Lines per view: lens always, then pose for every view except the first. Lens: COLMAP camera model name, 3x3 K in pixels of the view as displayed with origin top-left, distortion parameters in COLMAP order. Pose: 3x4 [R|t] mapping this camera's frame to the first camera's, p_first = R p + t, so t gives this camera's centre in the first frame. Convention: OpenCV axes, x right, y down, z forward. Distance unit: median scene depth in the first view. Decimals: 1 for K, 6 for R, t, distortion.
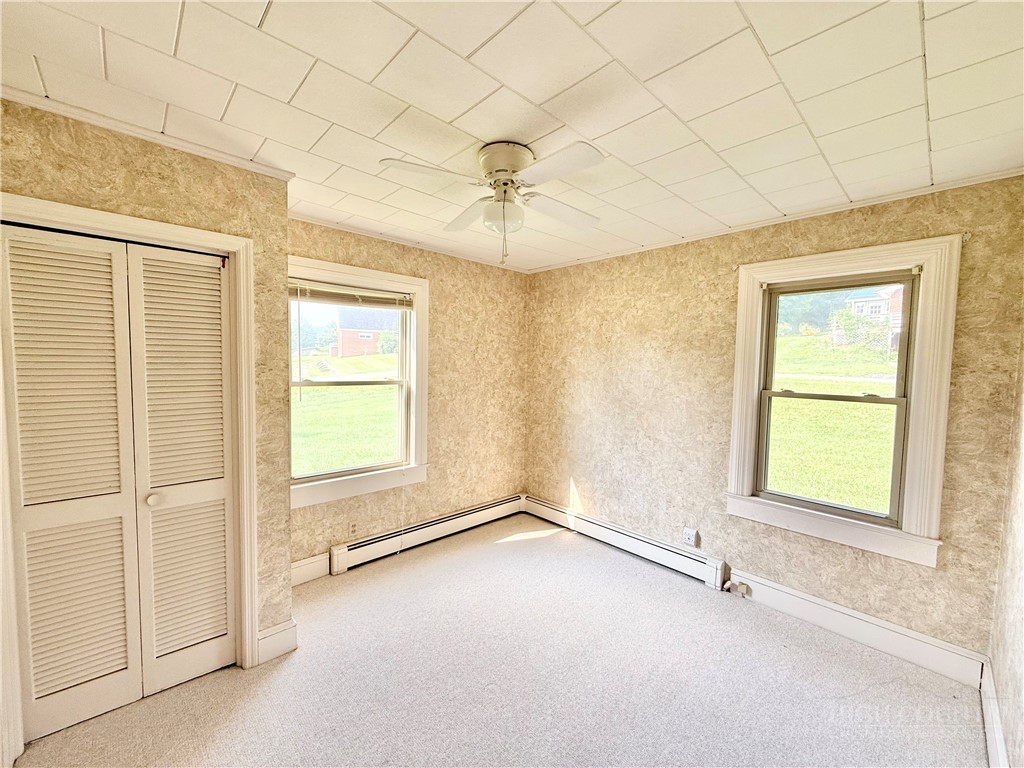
lens RADIAL K [[408.7, 0, 507.7], [0, 408.7, 385.0], [0, 0, 1]] dist [-0.000936, -0.000263]
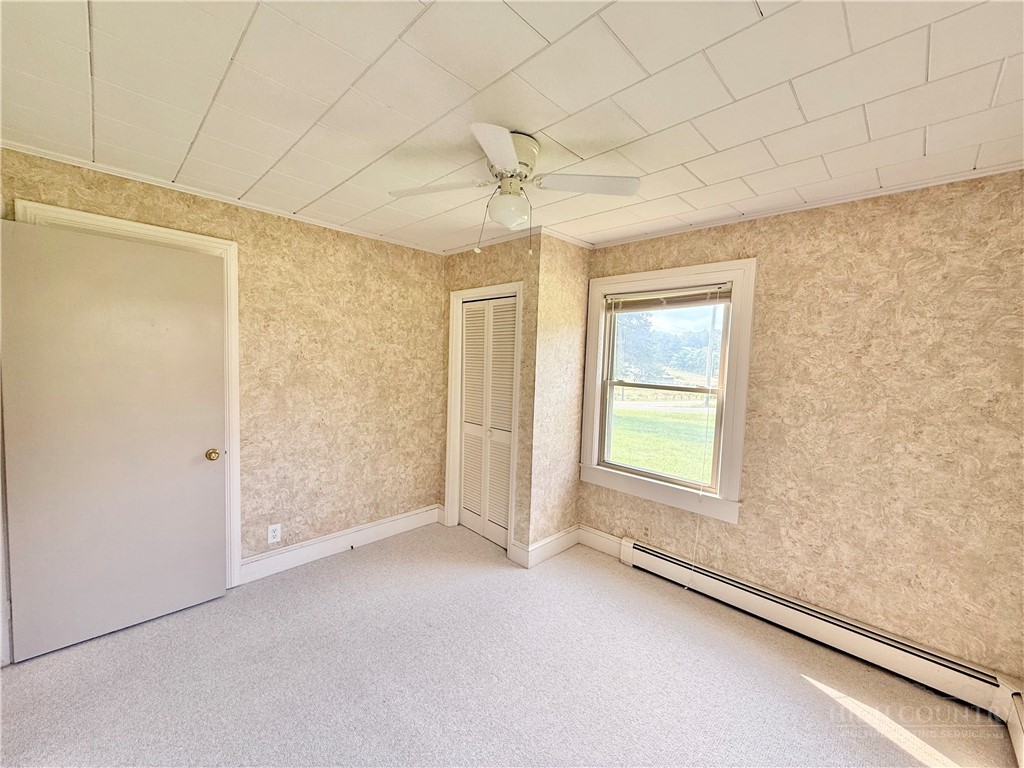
lens RADIAL K [[408.7, 0, 507.7], [0, 408.7, 385.0], [0, 0, 1]] dist [-0.000936, -0.000263]
pose [[0.032418, 0.044320, -0.998491, 0.532644], [-0.093392, 0.994780, 0.041123, -0.014081], [0.995101, 0.091918, 0.036388, 0.529329]]
